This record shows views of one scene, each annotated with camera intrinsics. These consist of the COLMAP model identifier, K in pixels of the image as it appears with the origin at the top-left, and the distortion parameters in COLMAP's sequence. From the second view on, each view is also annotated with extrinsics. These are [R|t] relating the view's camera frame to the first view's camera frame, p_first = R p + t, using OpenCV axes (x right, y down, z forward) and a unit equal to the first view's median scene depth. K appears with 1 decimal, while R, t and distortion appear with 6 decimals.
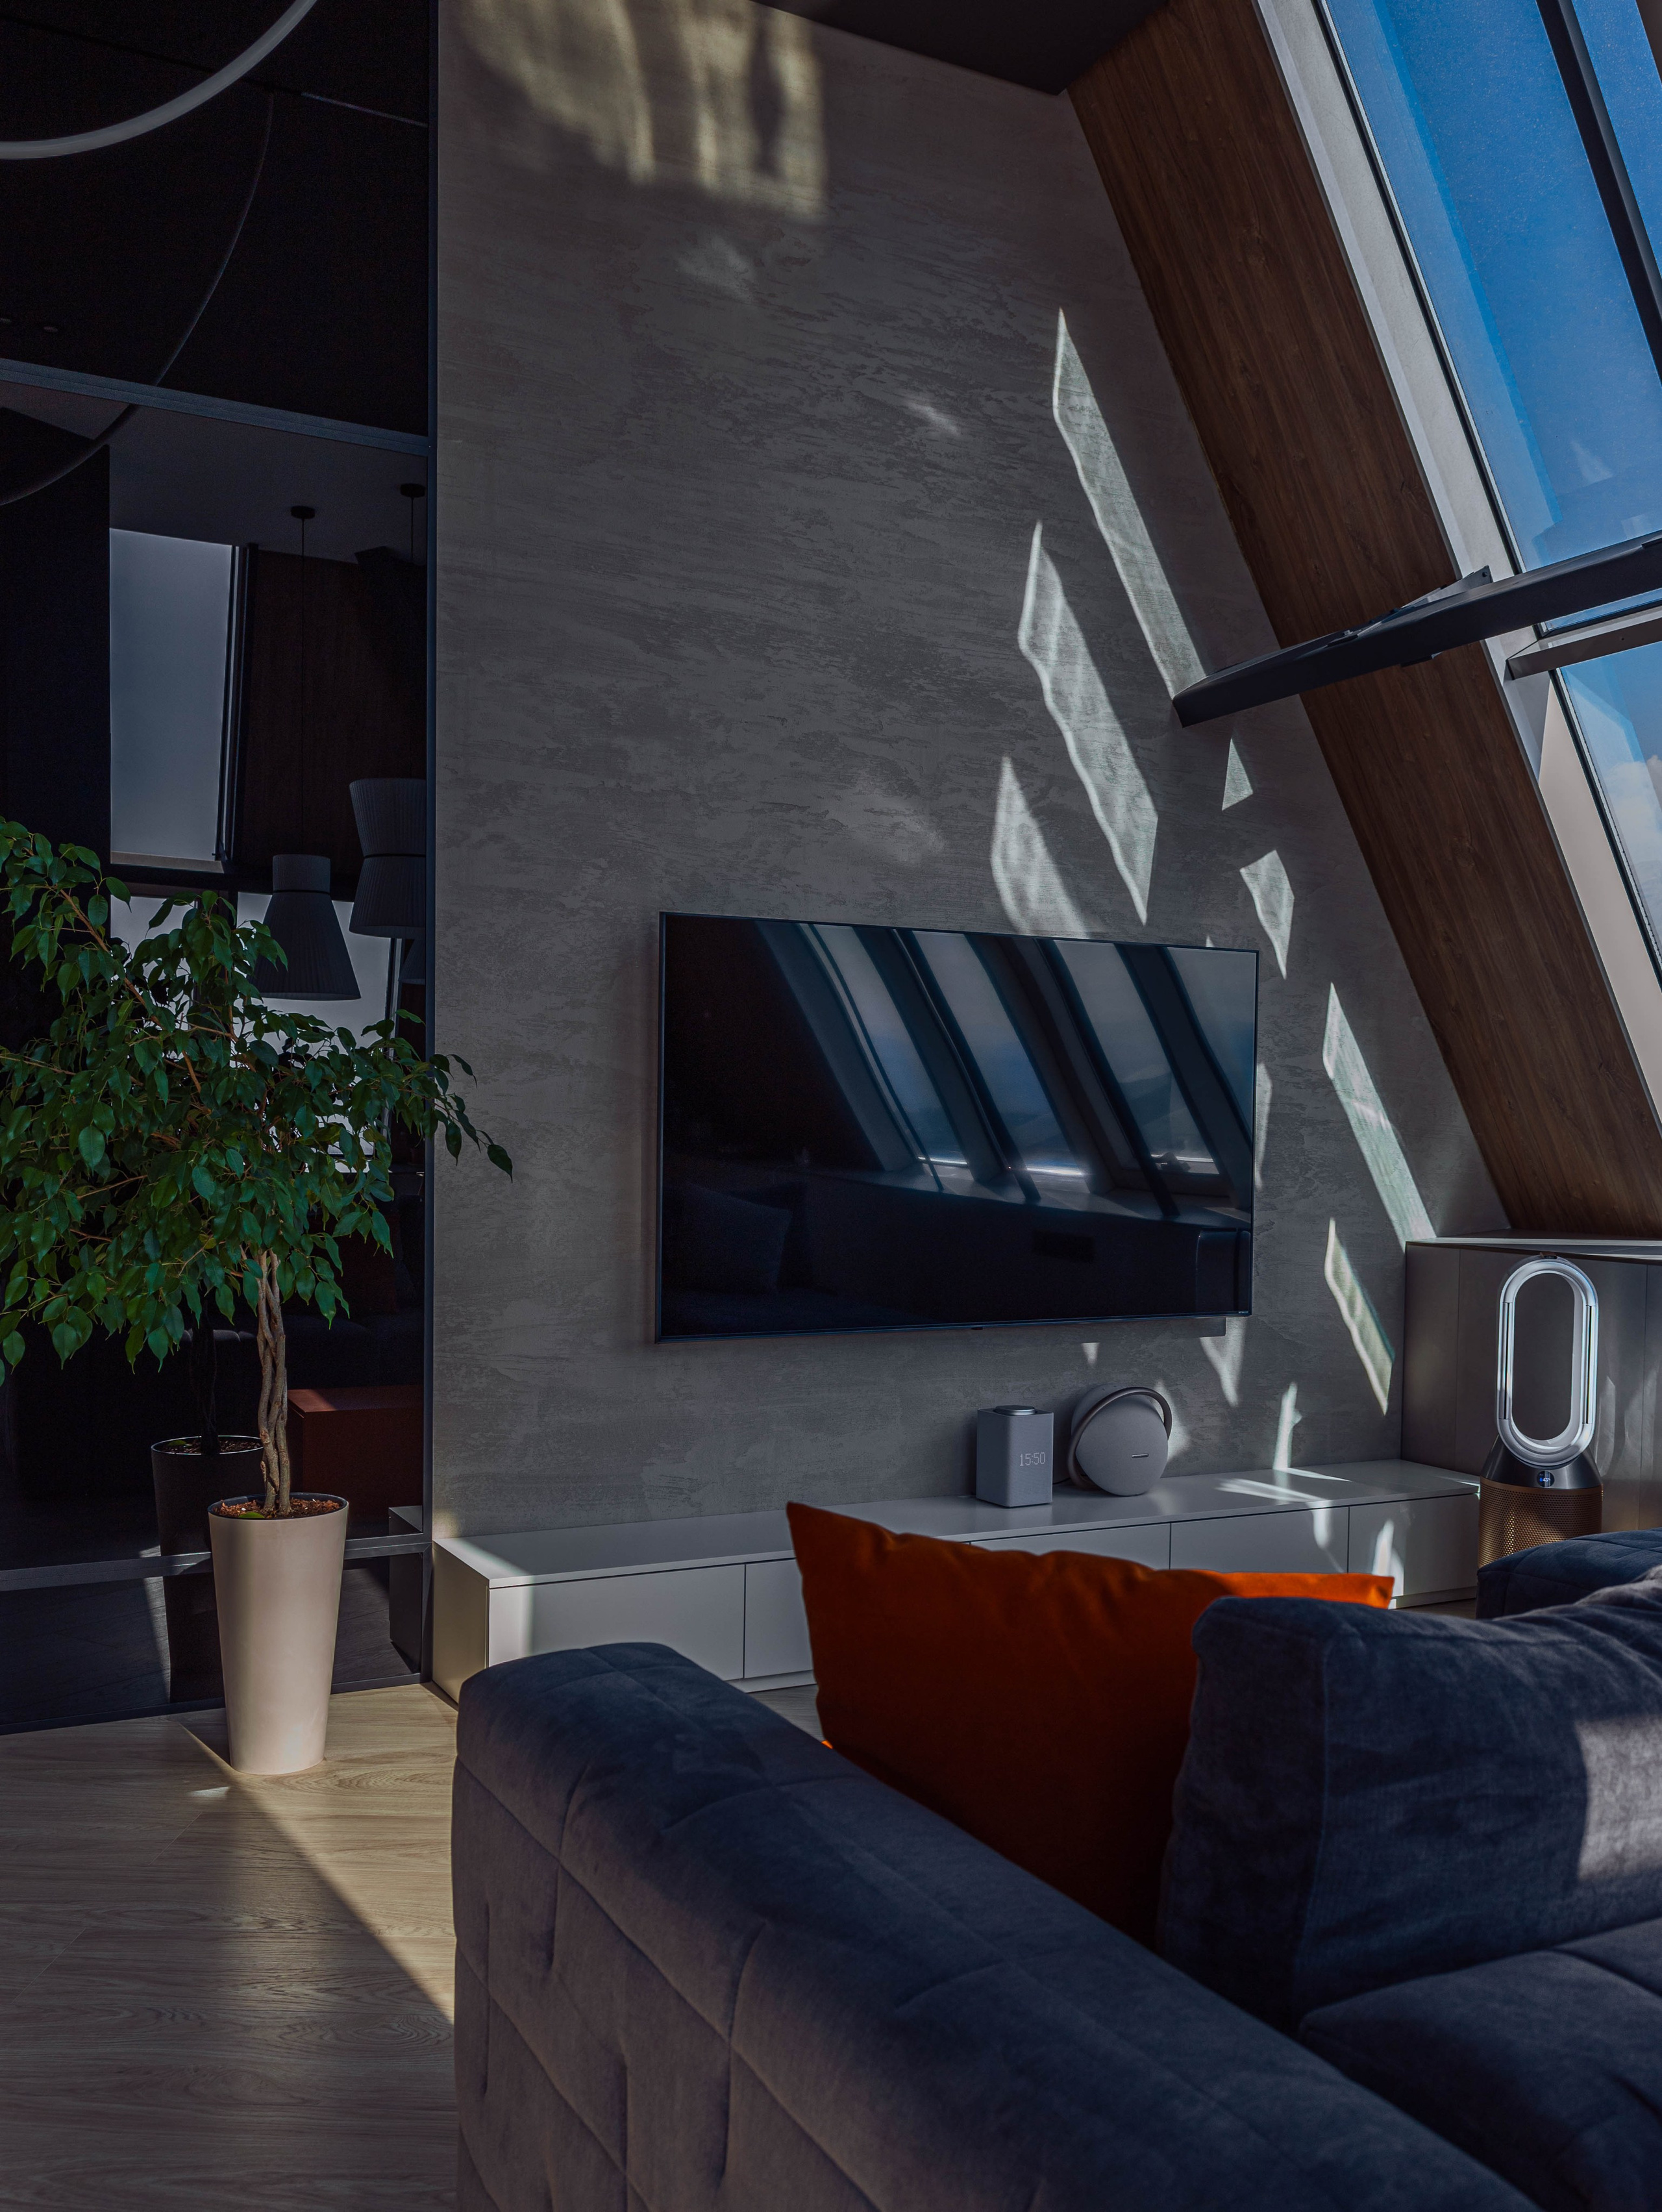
lens RADIAL K [[1862.2, 0, 821.4], [0, 1862.2, 1256.0], [0, 0, 1]] dist [0.008301, -0.008355]
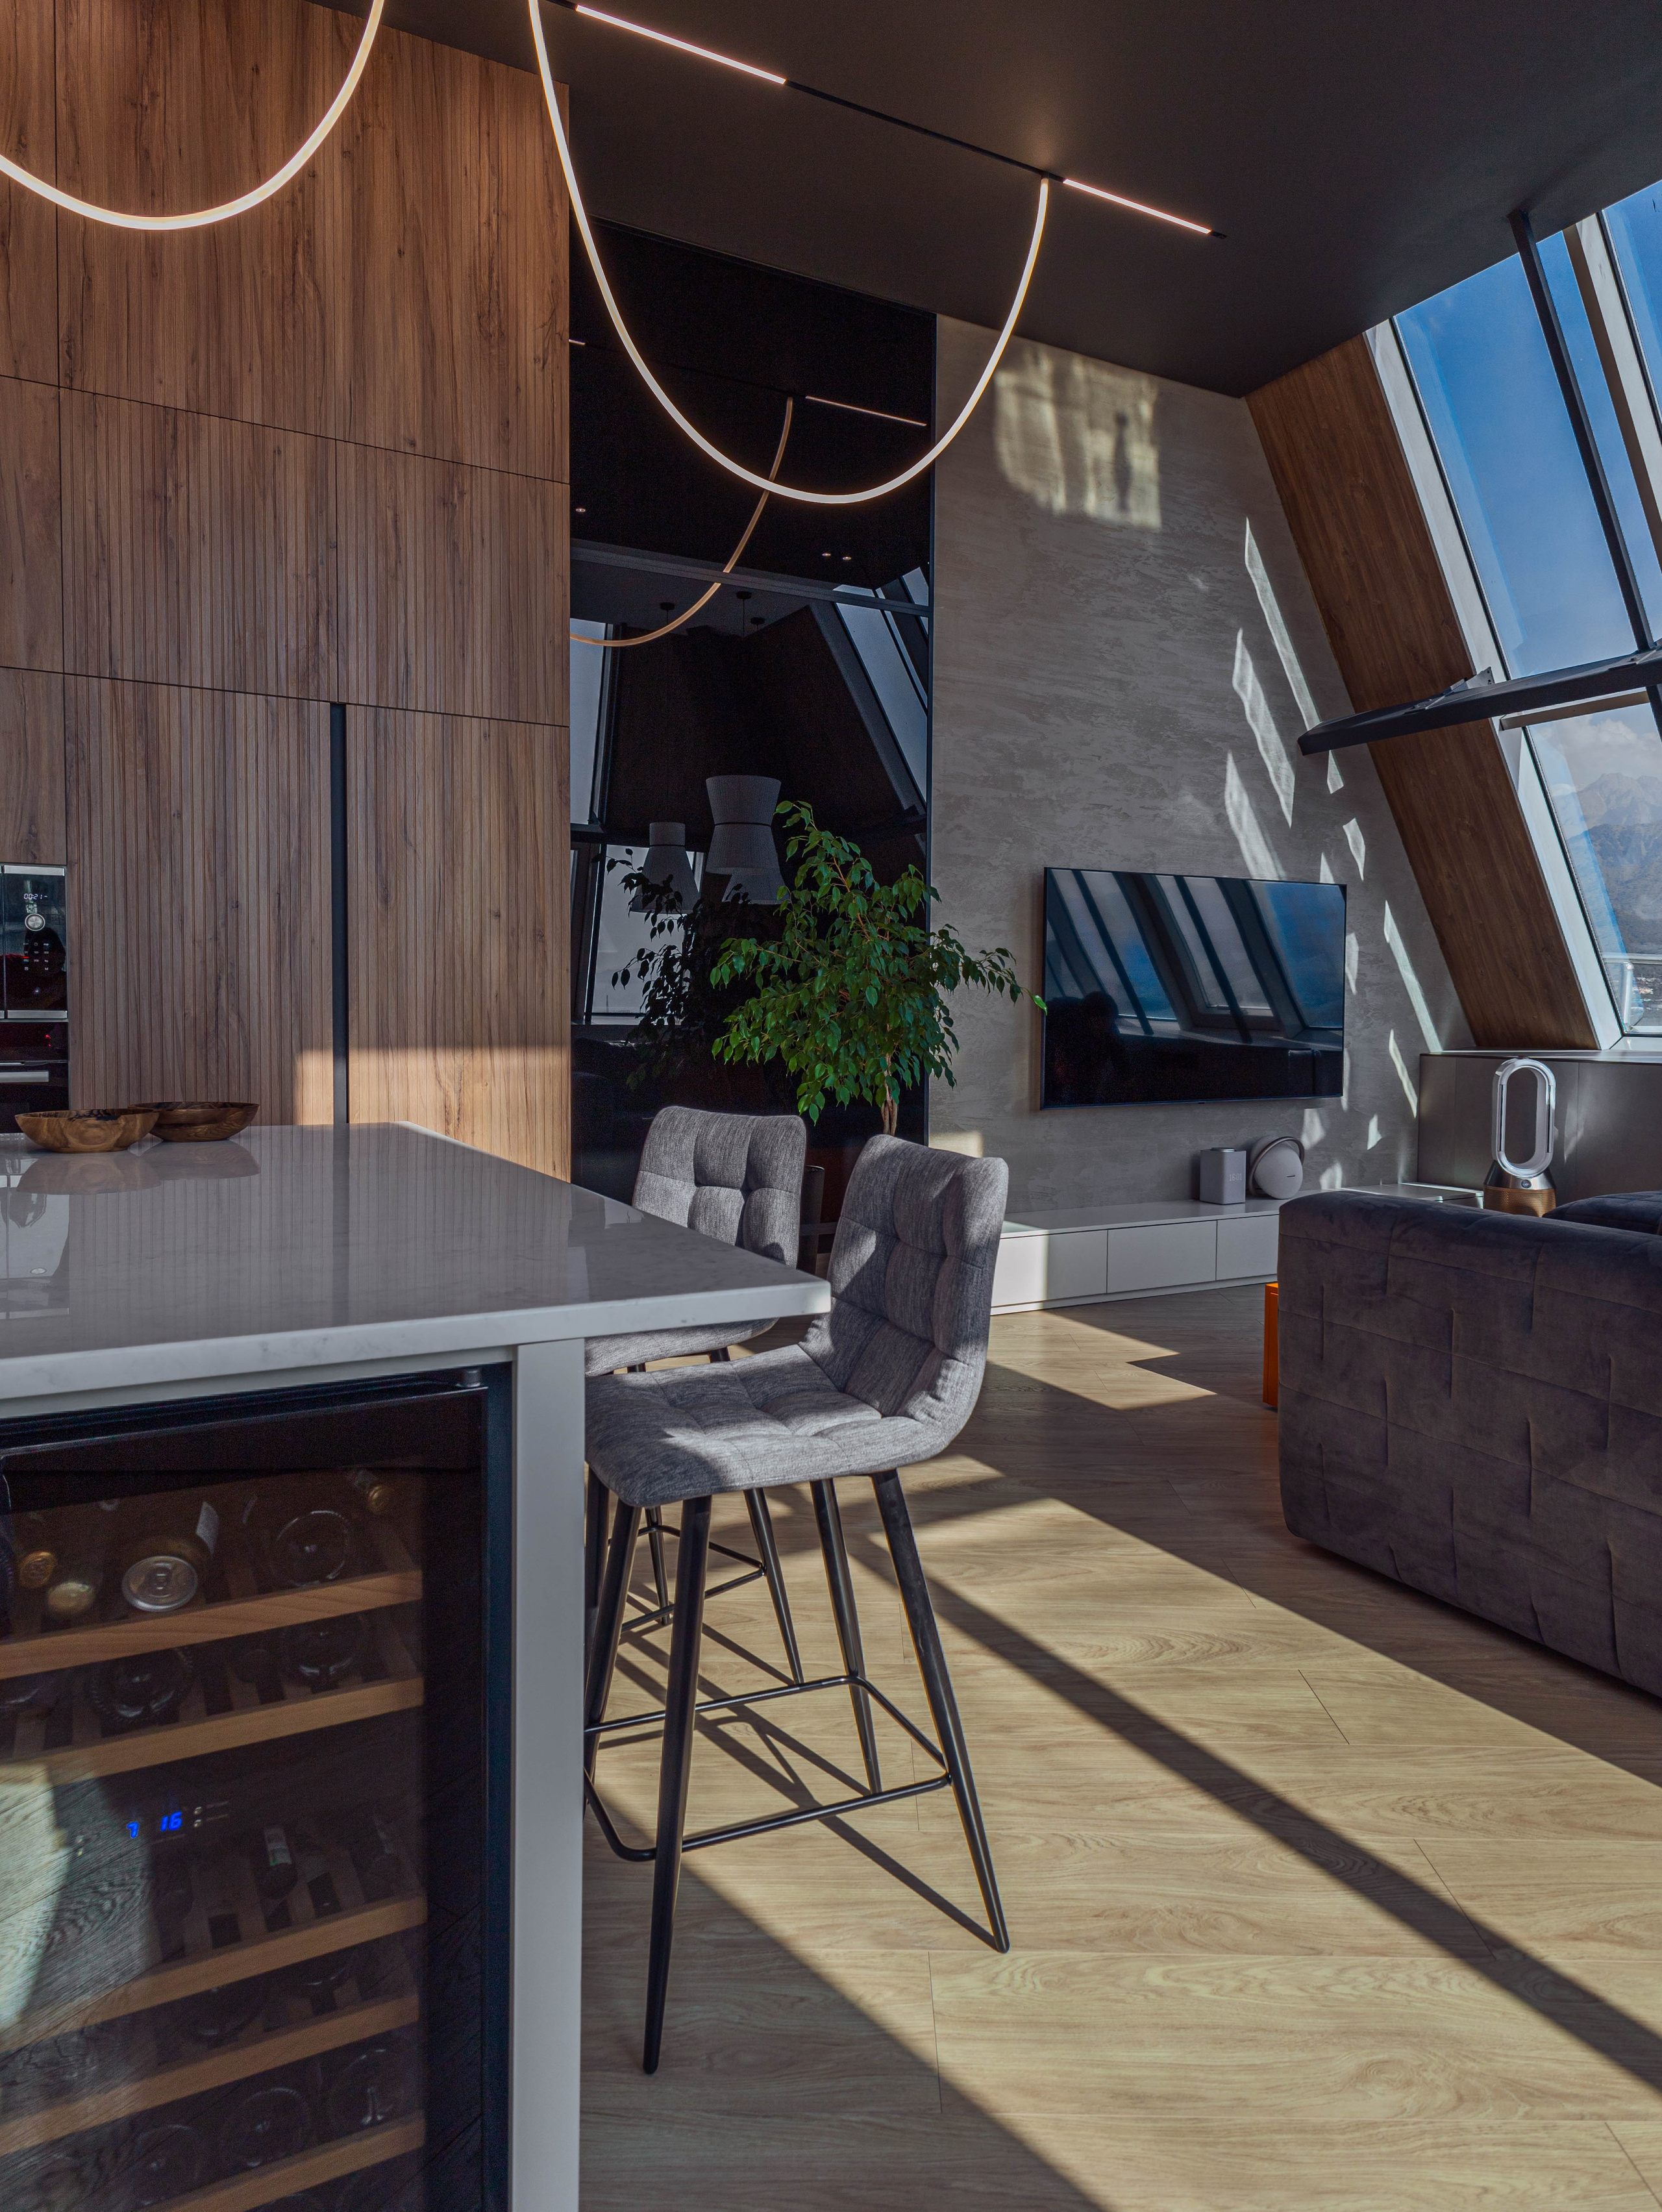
lens RADIAL K [[1355.8, 0, 836.3], [0, 1355.8, 1091.7], [0, 0, 1]] dist [0.003931, -0.008565]
pose [[0.999767, -0.009879, 0.019168, -0.291051], [0.009901, 0.999950, -0.001054, 0.027421], [-0.019157, 0.001243, 0.999816, -0.272491]]
